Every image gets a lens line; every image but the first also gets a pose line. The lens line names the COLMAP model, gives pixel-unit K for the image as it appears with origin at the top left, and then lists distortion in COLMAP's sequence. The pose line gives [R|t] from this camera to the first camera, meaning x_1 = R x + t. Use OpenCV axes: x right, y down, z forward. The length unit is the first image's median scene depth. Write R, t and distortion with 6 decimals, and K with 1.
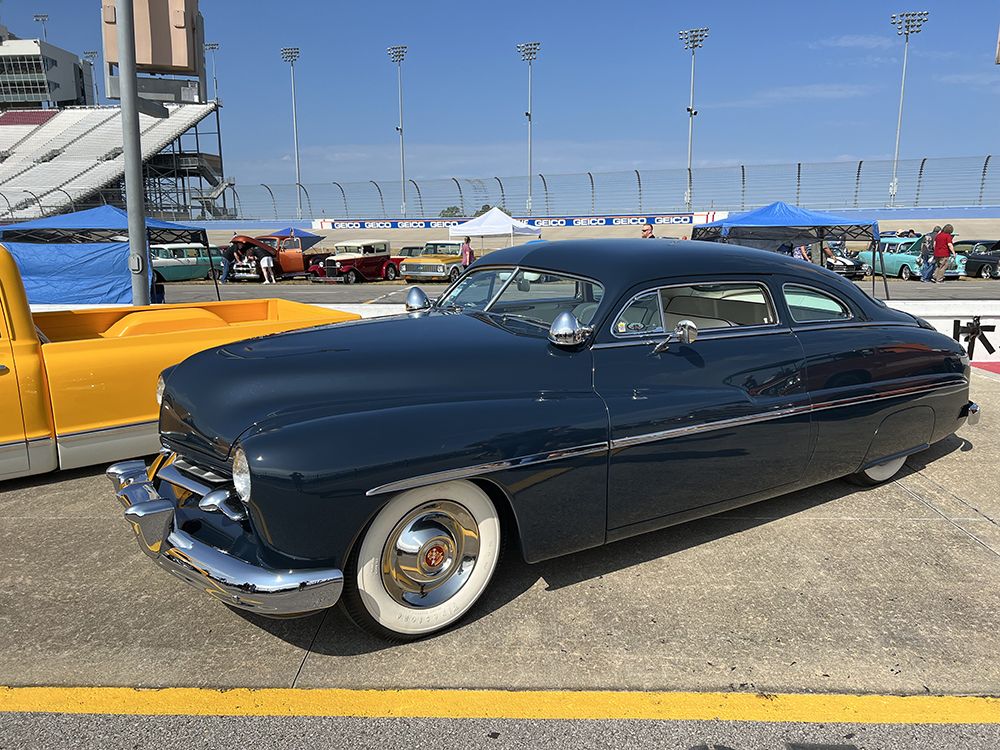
lens RADIAL K [[746.2, 0, 500.0], [0, 746.2, 375.0], [0, 0, 1]] dist [0.062853, -0.056567]
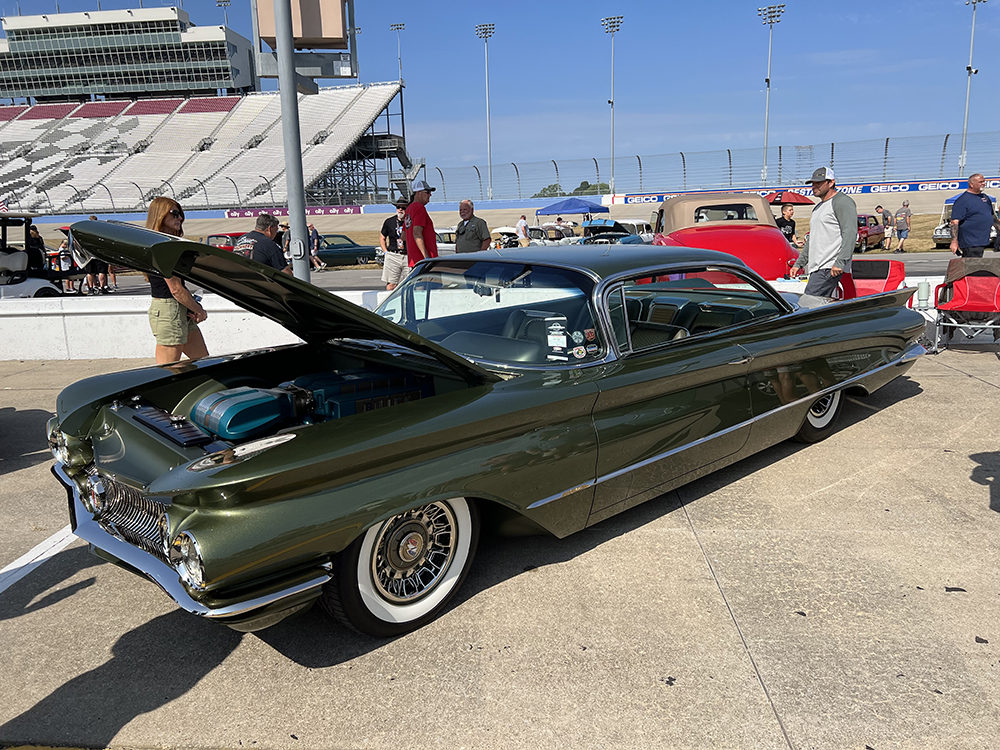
lens RADIAL K [[742.8, 0, 500.0], [0, 742.8, 375.0], [0, 0, 1]] dist [0.065713, -0.065777]
pose [[0.998707, -0.011821, -0.049438, -0.198822], [0.013071, 0.999602, 0.025019, 0.000960], [0.049122, -0.025633, 0.998464, 0.009679]]
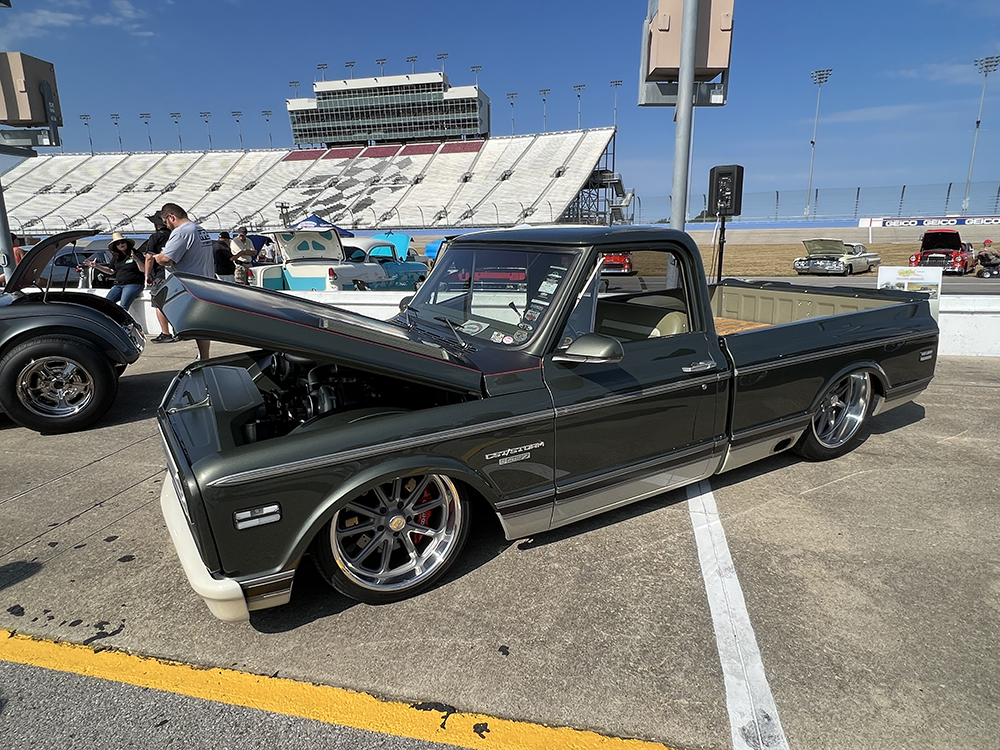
lens RADIAL K [[579.5, 0, 500.0], [0, 579.5, 375.0], [0, 0, 1]] dist [0.004734, 0.001188]
pose [[0.980456, 0.044196, -0.191712, -0.356901], [-0.035328, 0.998153, 0.049431, 0.003052], [0.193542, -0.041692, 0.980206, 0.012291]]
